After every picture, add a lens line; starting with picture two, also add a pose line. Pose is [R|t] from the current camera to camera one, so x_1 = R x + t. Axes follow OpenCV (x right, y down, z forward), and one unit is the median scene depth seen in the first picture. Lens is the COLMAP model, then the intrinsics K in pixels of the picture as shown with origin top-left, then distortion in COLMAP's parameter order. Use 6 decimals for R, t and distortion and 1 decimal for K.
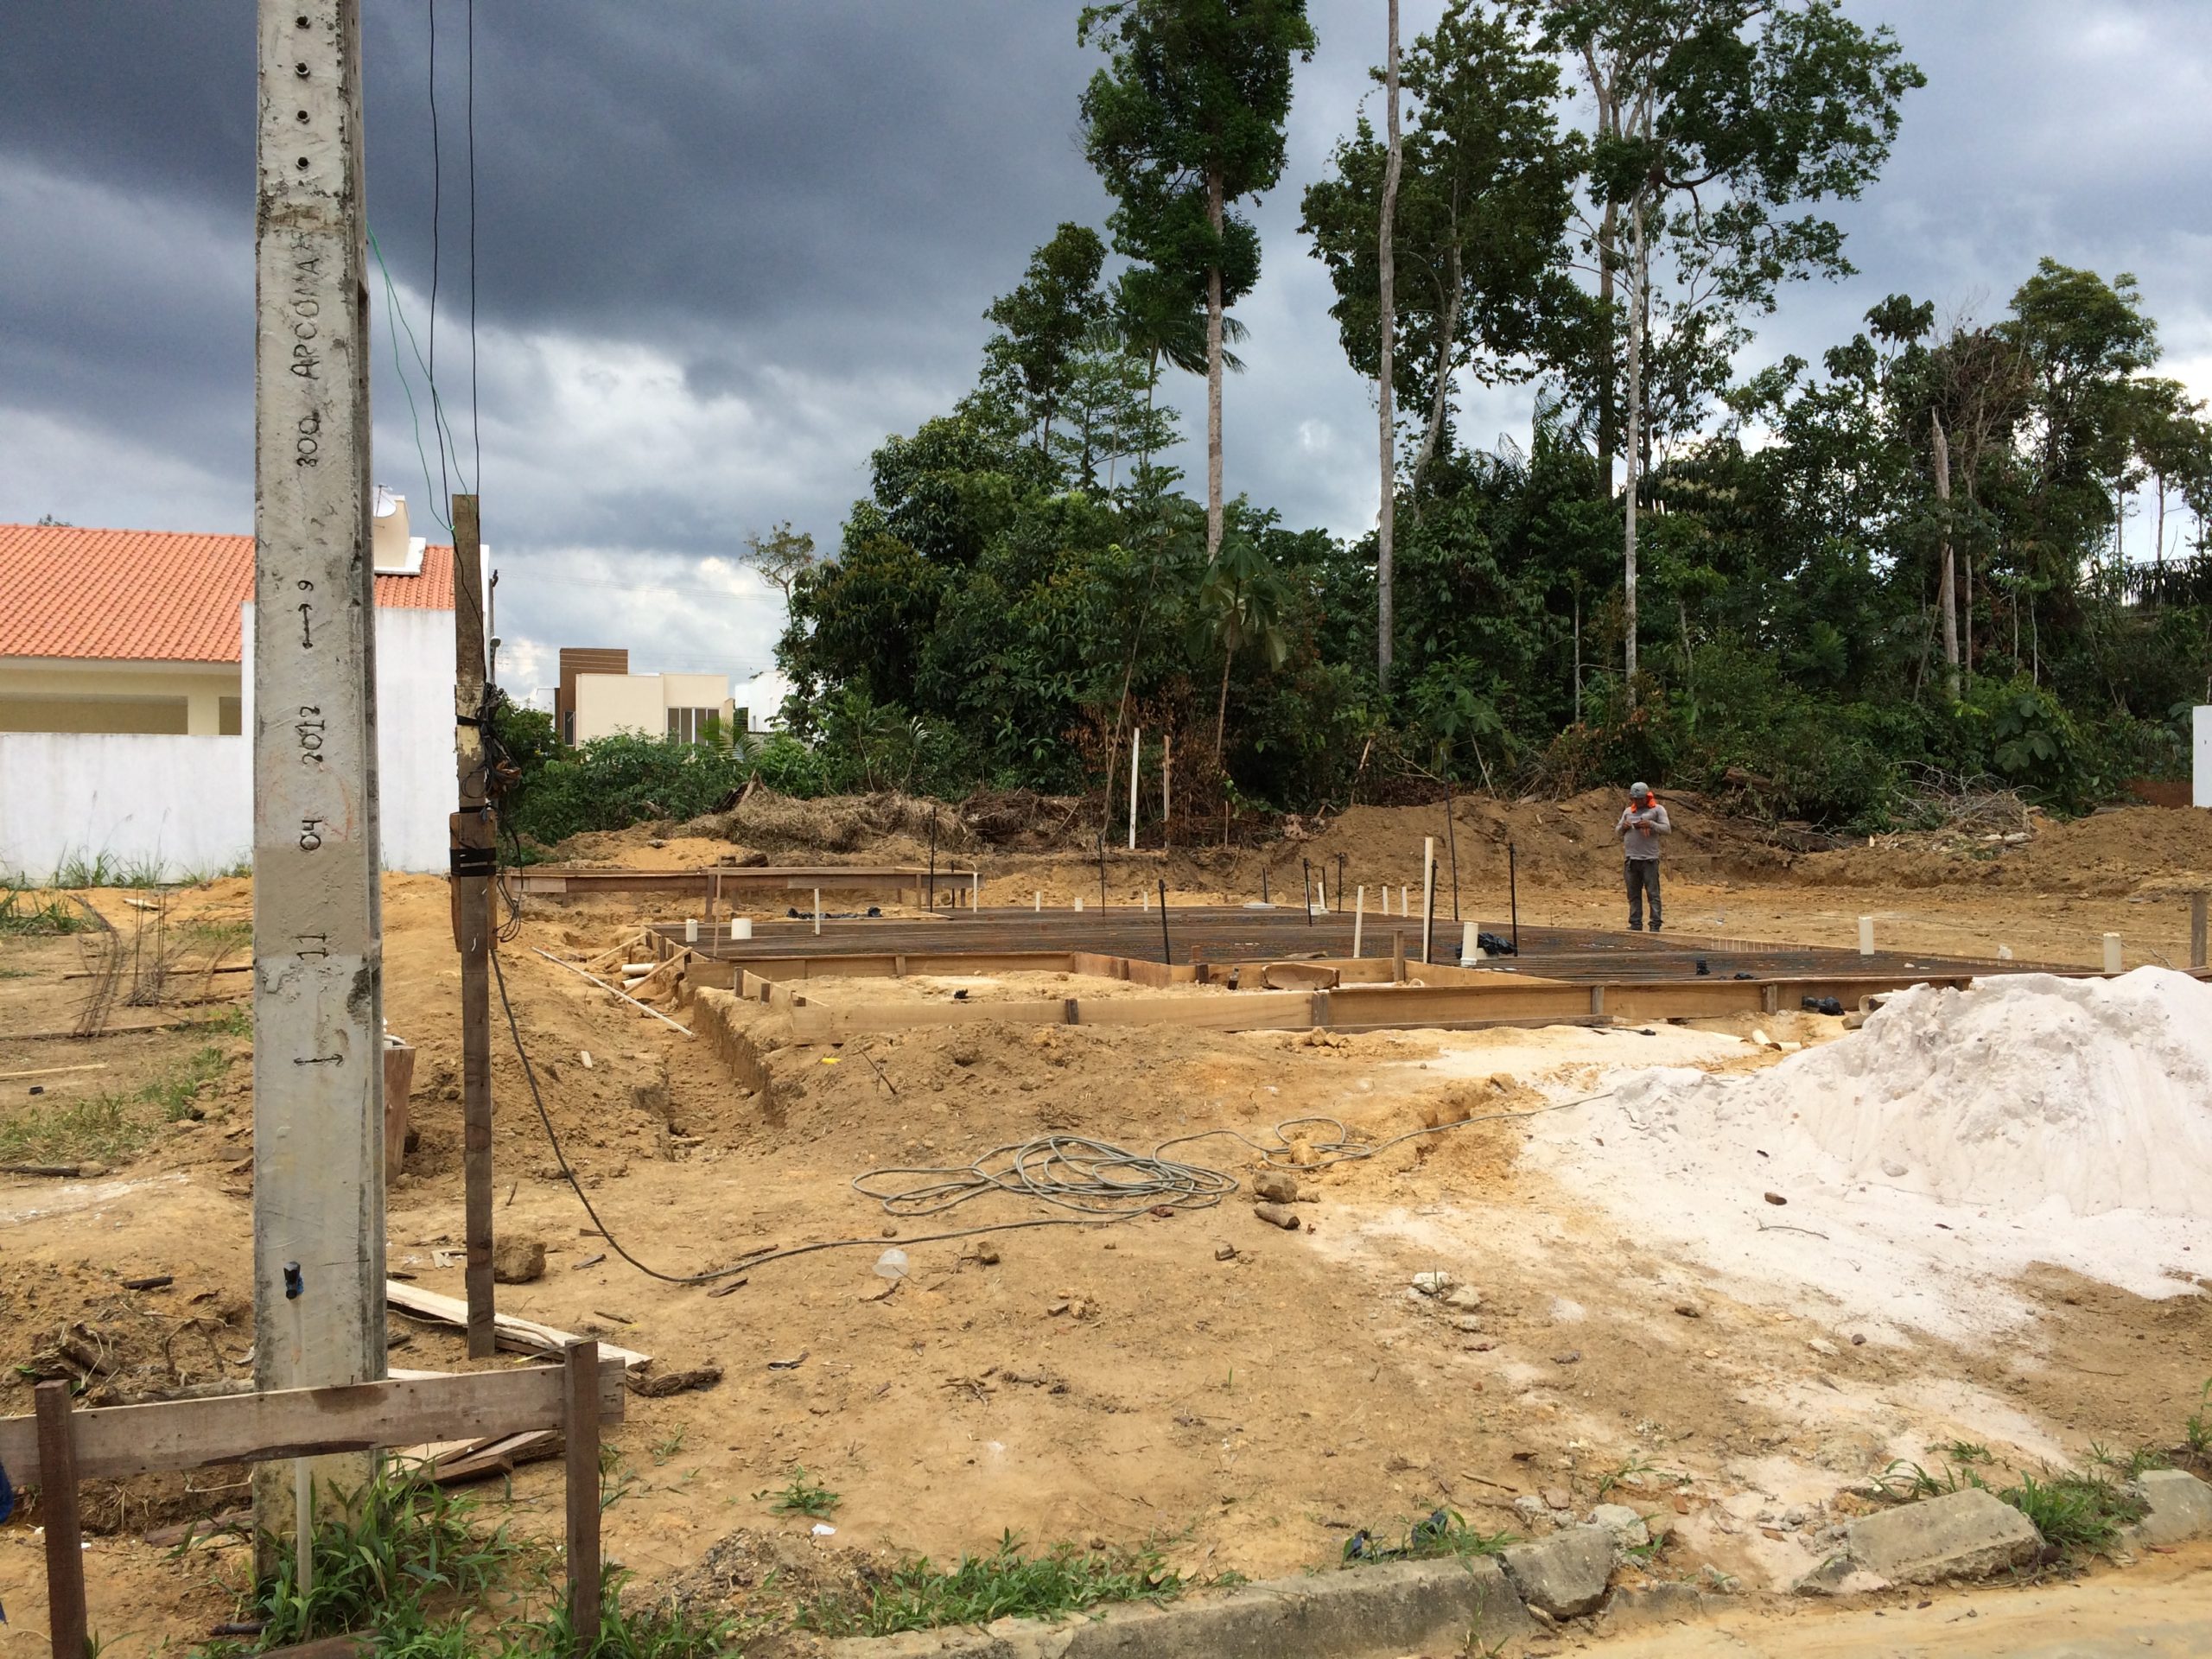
lens RADIAL K [[1863.9, 0, 1097.3], [0, 1863.9, 816.2], [0, 0, 1]] dist [0.097076, -0.127293]
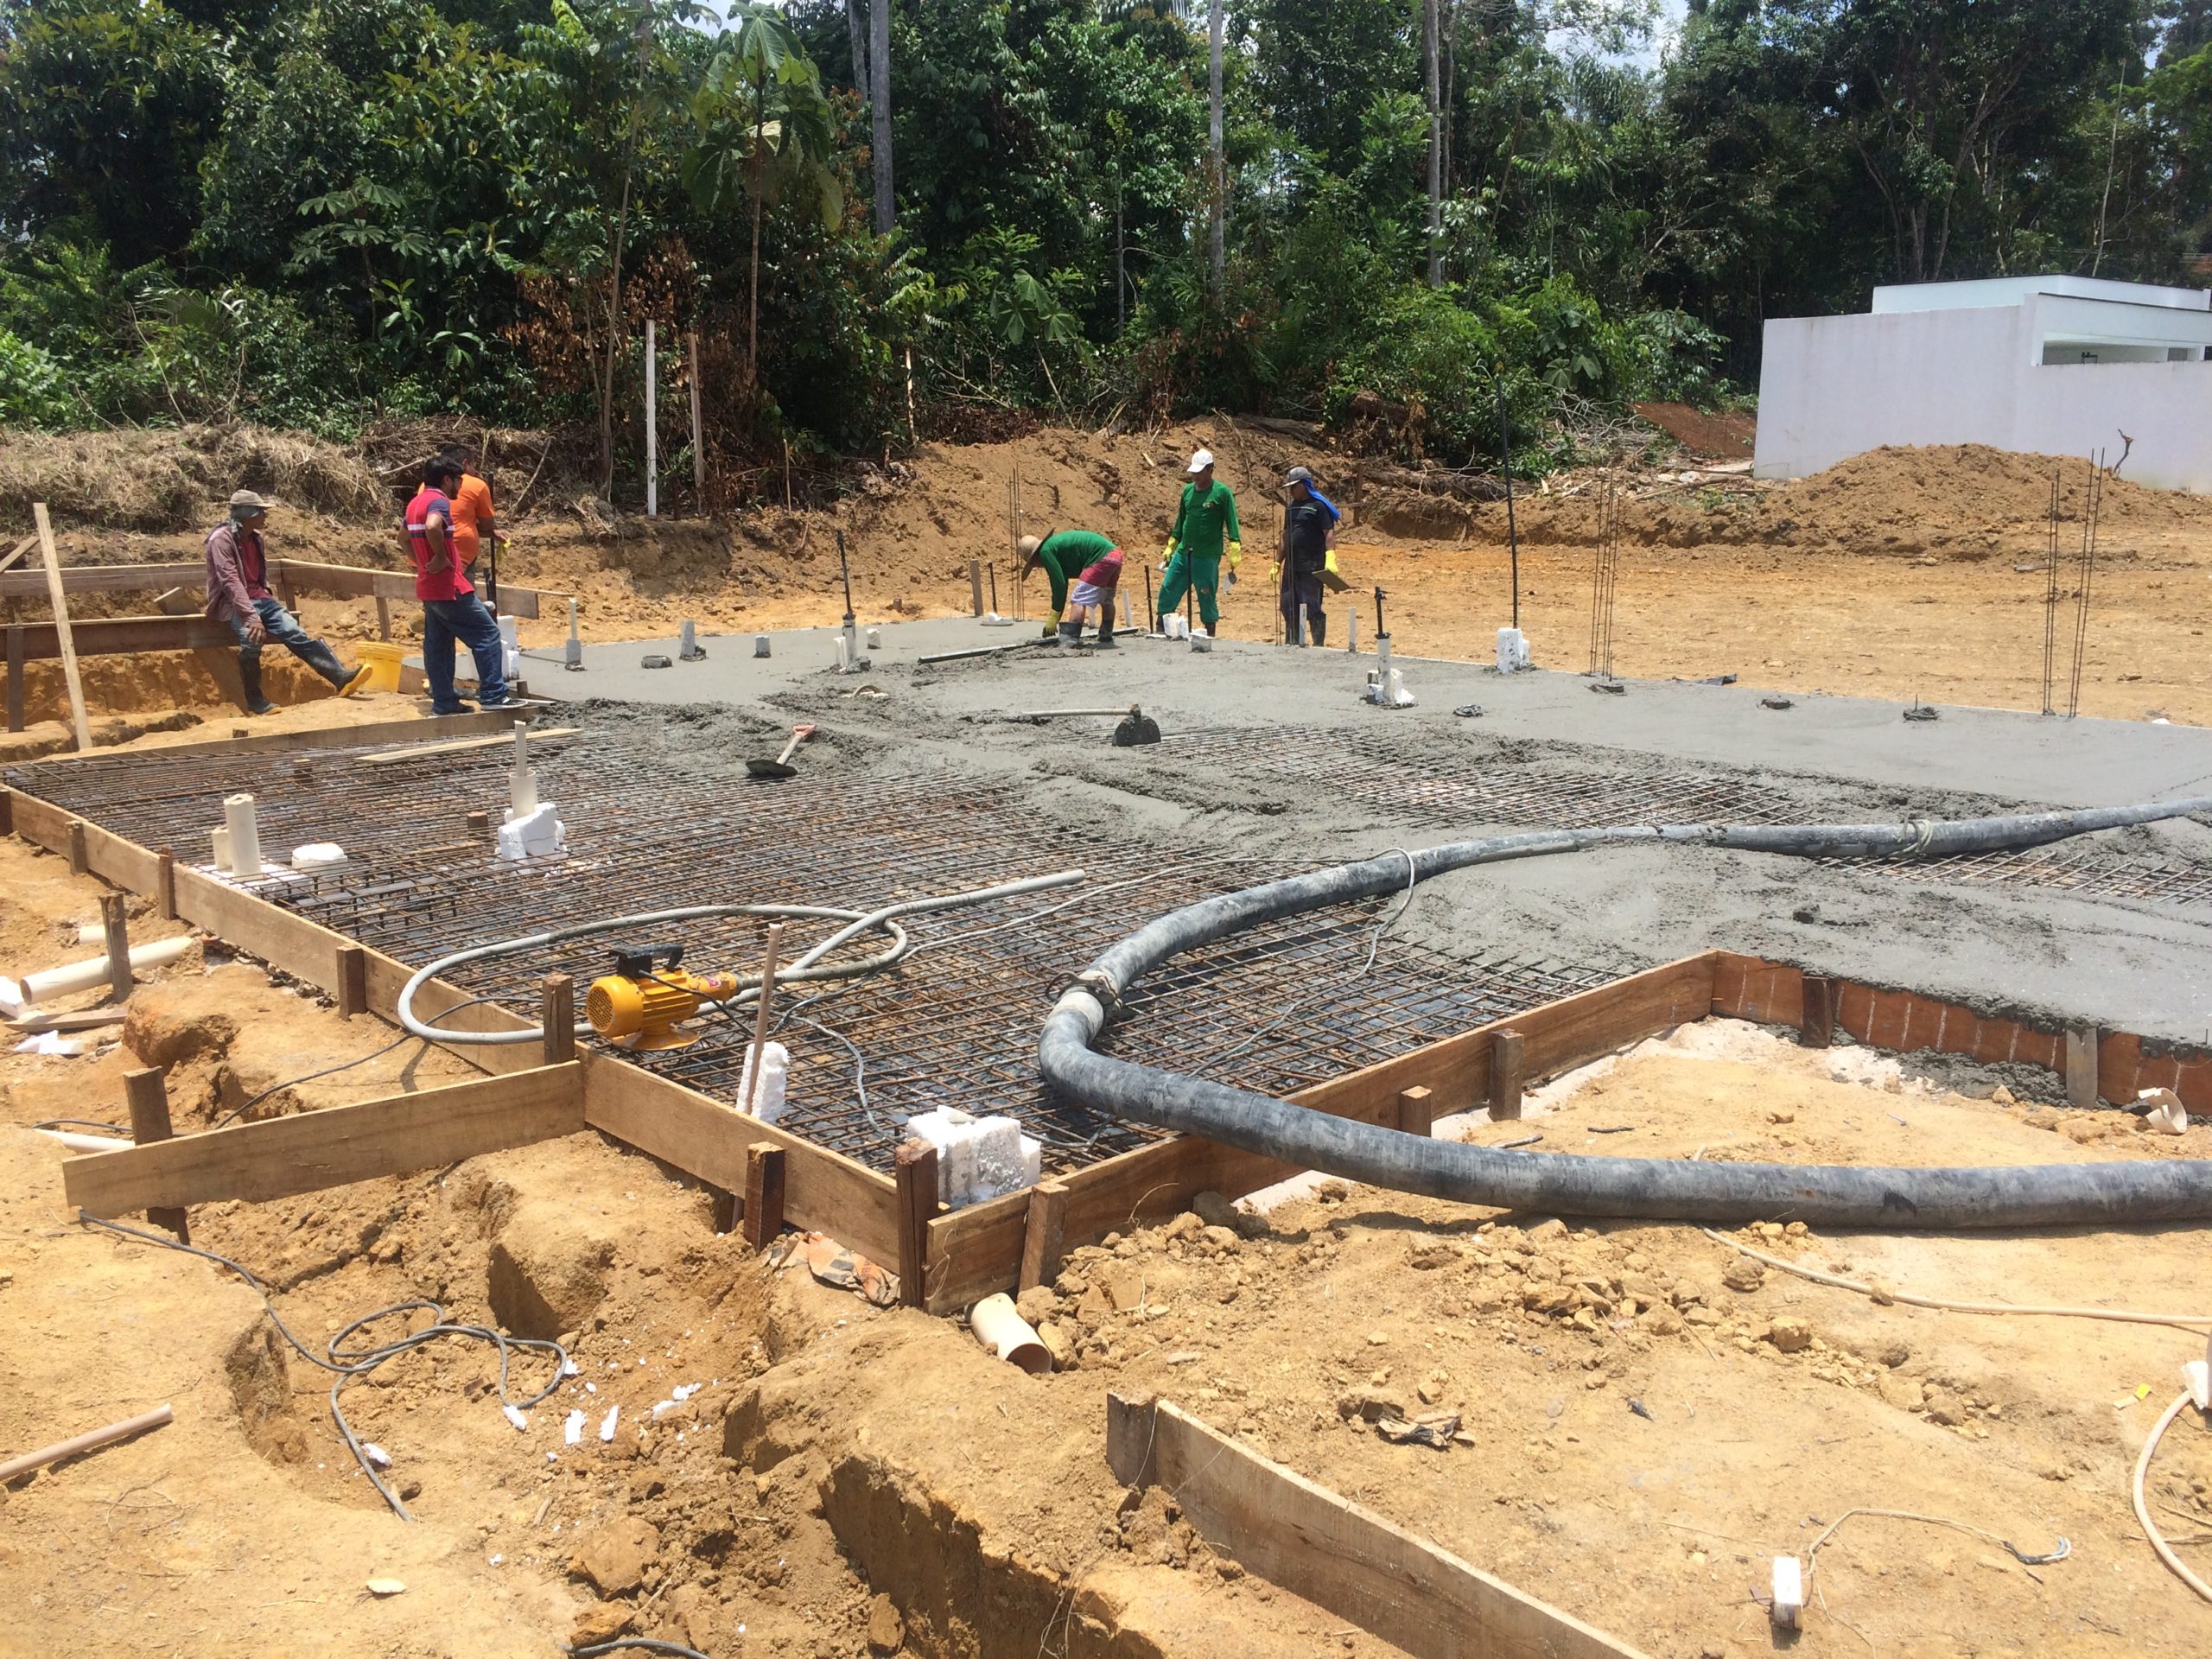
lens RADIAL K [[1877.5, 0, 1110.8], [0, 1877.5, 801.7], [0, 0, 1]] dist [0.107061, -0.135289]
pose [[0.902634, -0.085359, 0.421861, -0.107102], [-0.000861, 0.979777, 0.200089, -0.014472], [-0.430409, -0.180970, 0.884307, 0.290848]]
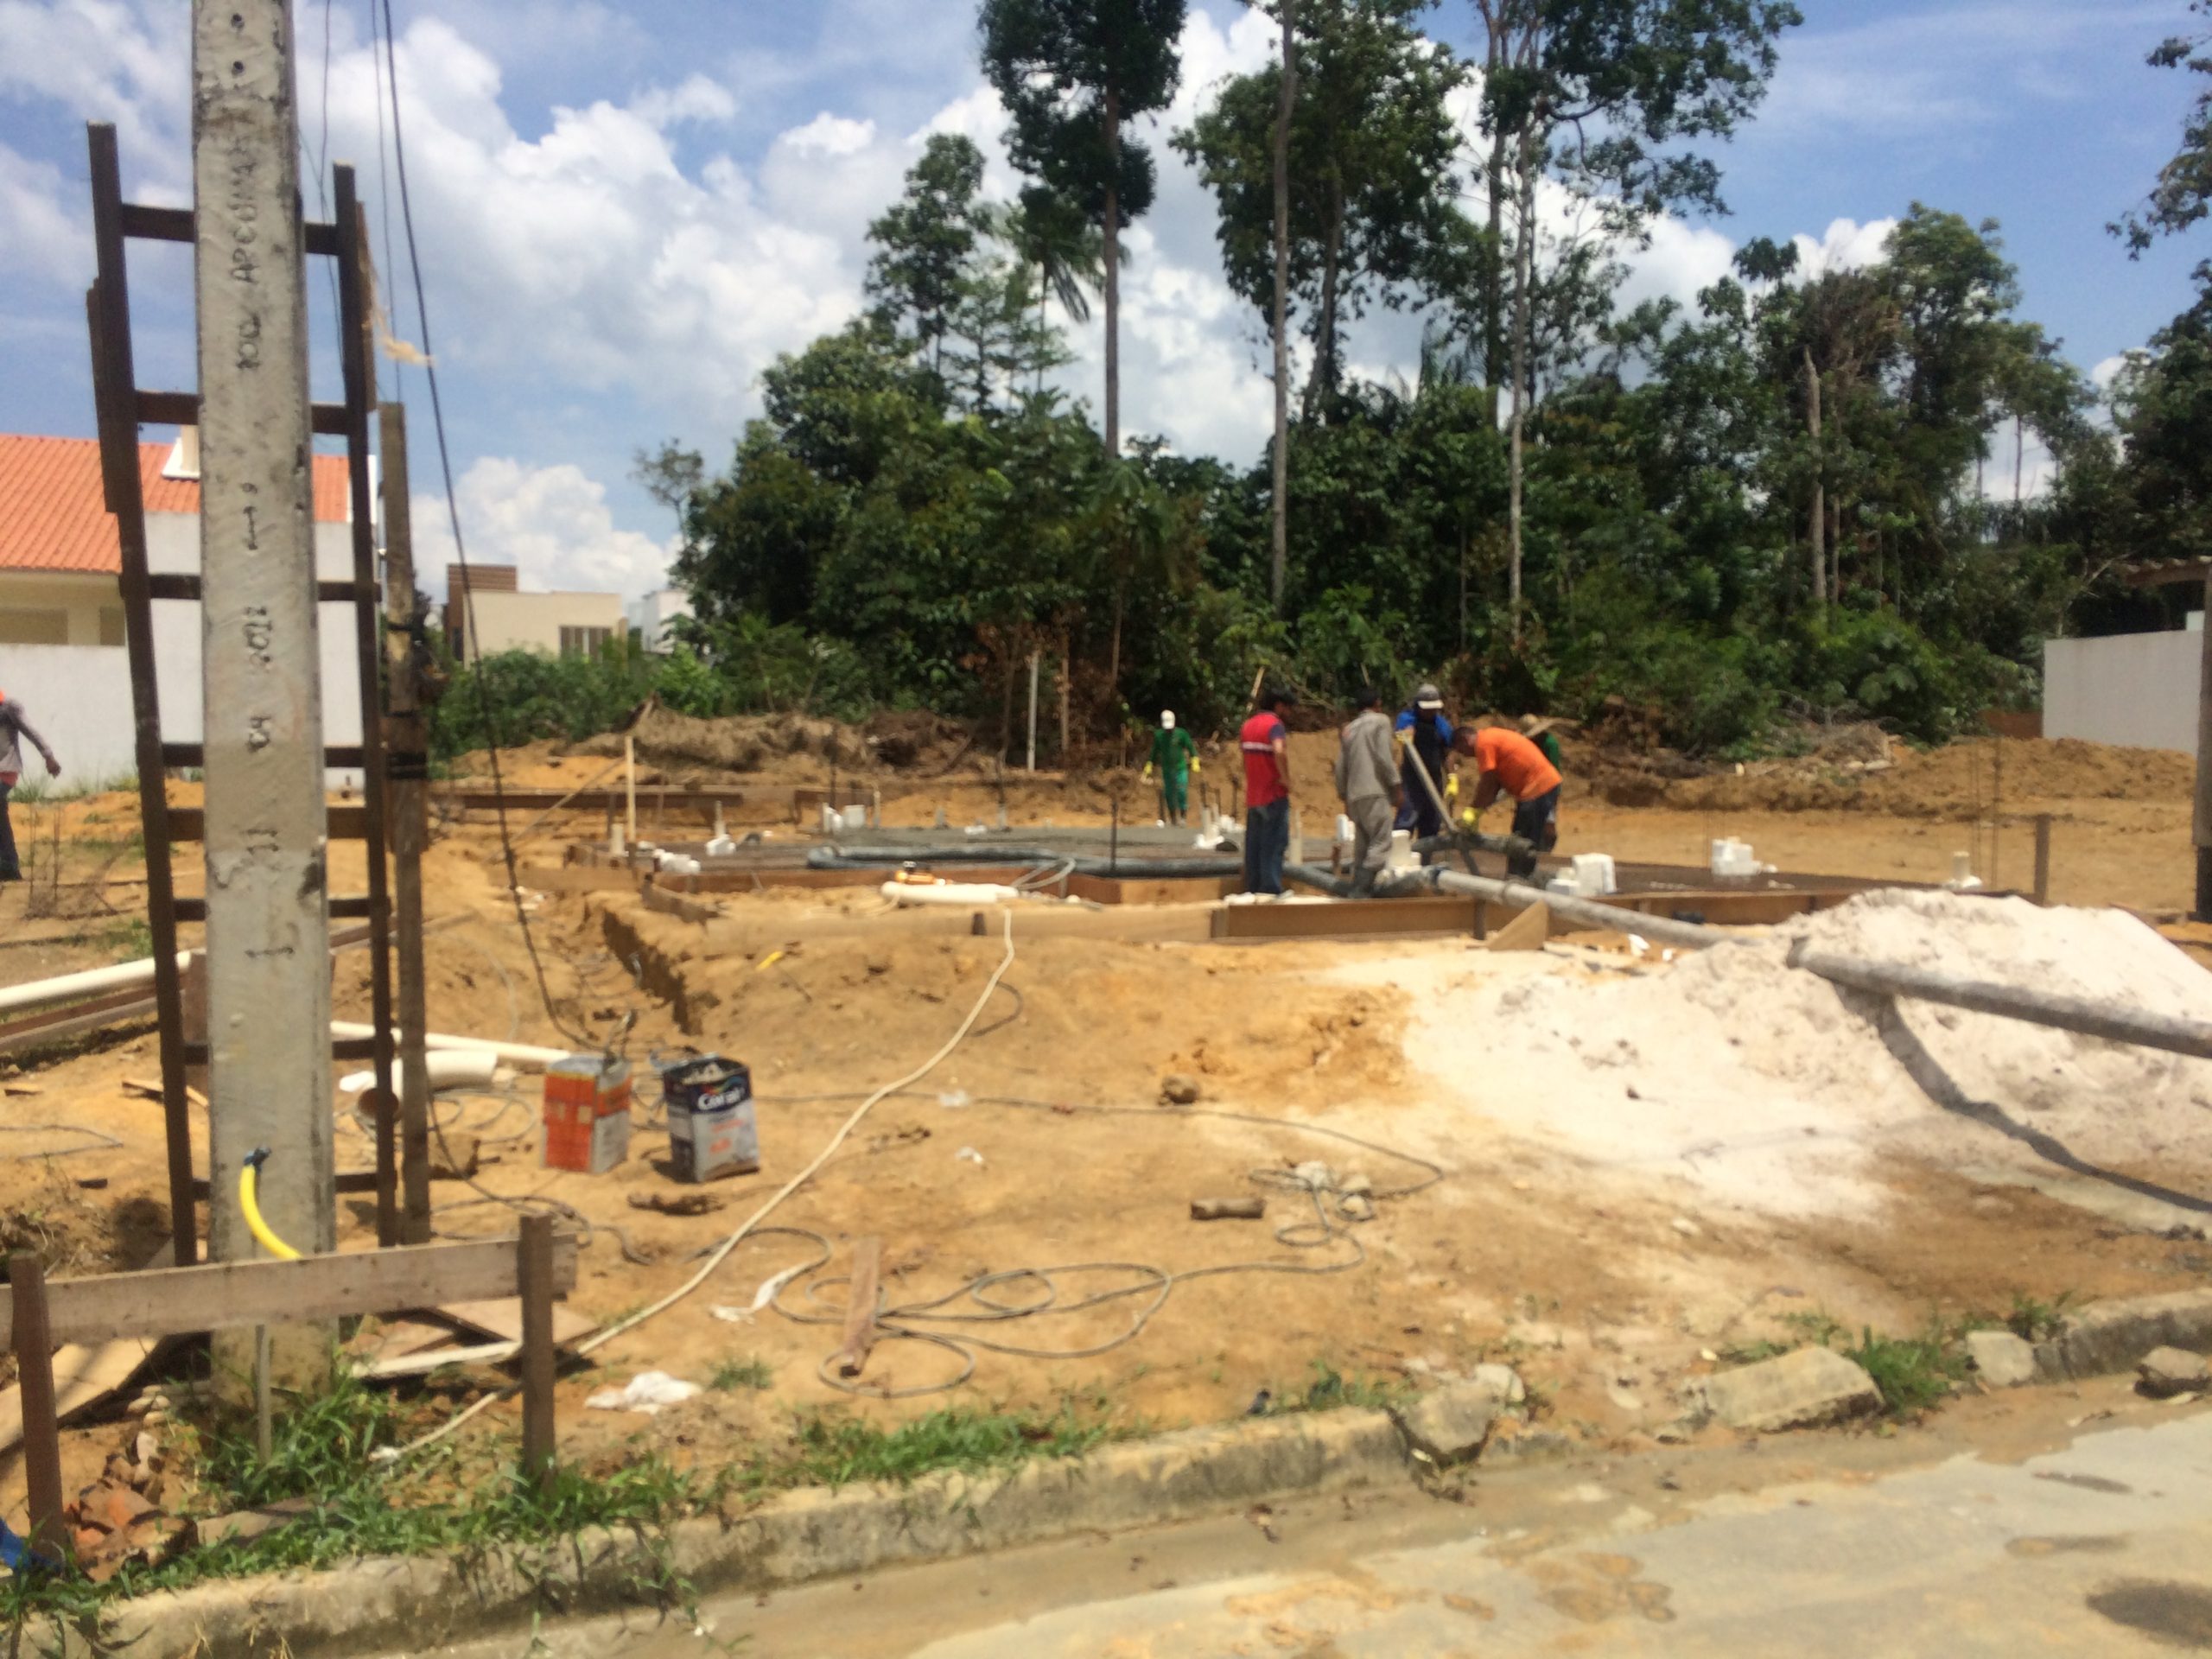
lens RADIAL K [[1907.4, 0, 1108.3], [0, 1907.4, 837.1], [0, 0, 1]] dist [0.099226, -0.141977]
pose [[0.997381, 0.001099, 0.072322, -0.012463], [-0.004224, 0.999063, 0.043067, 0.007520], [-0.072207, -0.043260, 0.996451, -0.032453]]
